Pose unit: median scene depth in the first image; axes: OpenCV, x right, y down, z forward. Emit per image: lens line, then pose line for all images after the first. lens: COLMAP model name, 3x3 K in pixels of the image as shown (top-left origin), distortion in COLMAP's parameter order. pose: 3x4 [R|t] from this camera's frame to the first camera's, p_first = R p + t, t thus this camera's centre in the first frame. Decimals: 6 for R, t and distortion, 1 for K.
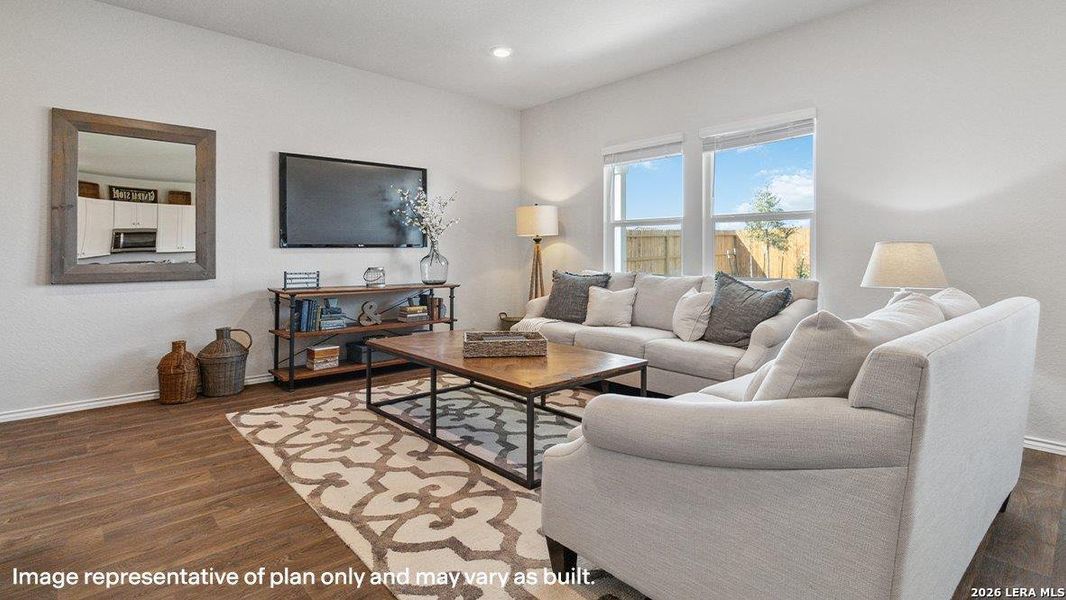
lens RADIAL K [[498.5, 0, 526.3], [0, 498.5, 257.2], [0, 0, 1]] dist [-0.009160, -0.001548]
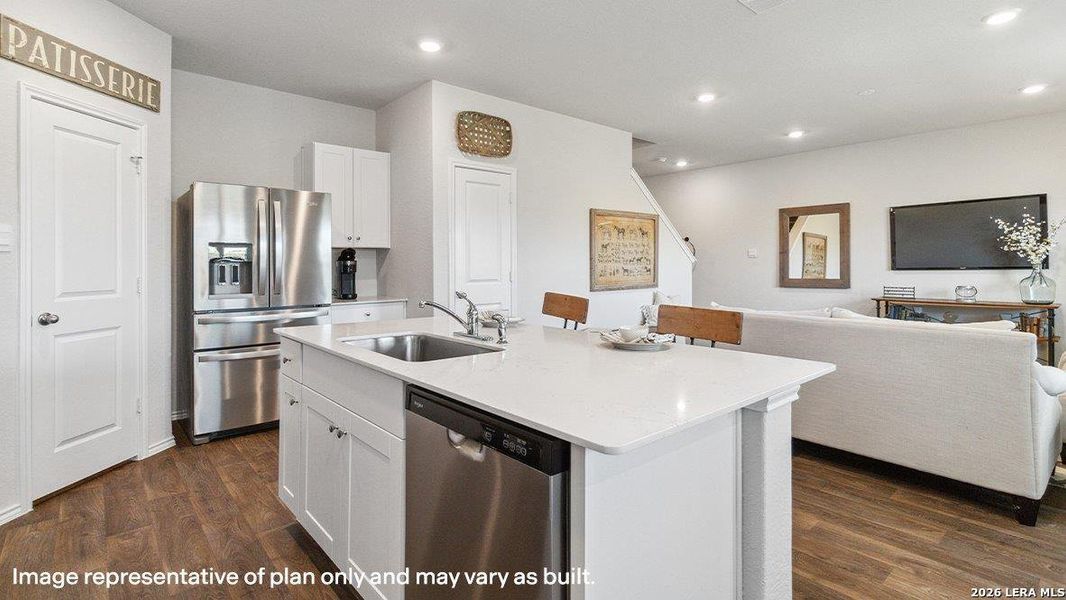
lens RADIAL K [[498.5, 0, 535.7], [0, 498.5, 269.3], [0, 0, 1]] dist [-0.009160, -0.001548]
pose [[0.000835, 0.005879, -0.999982, 0.997705], [-0.000178, 0.999983, 0.005879, -0.030293], [1.000000, 0.000173, 0.000836, -0.084505]]
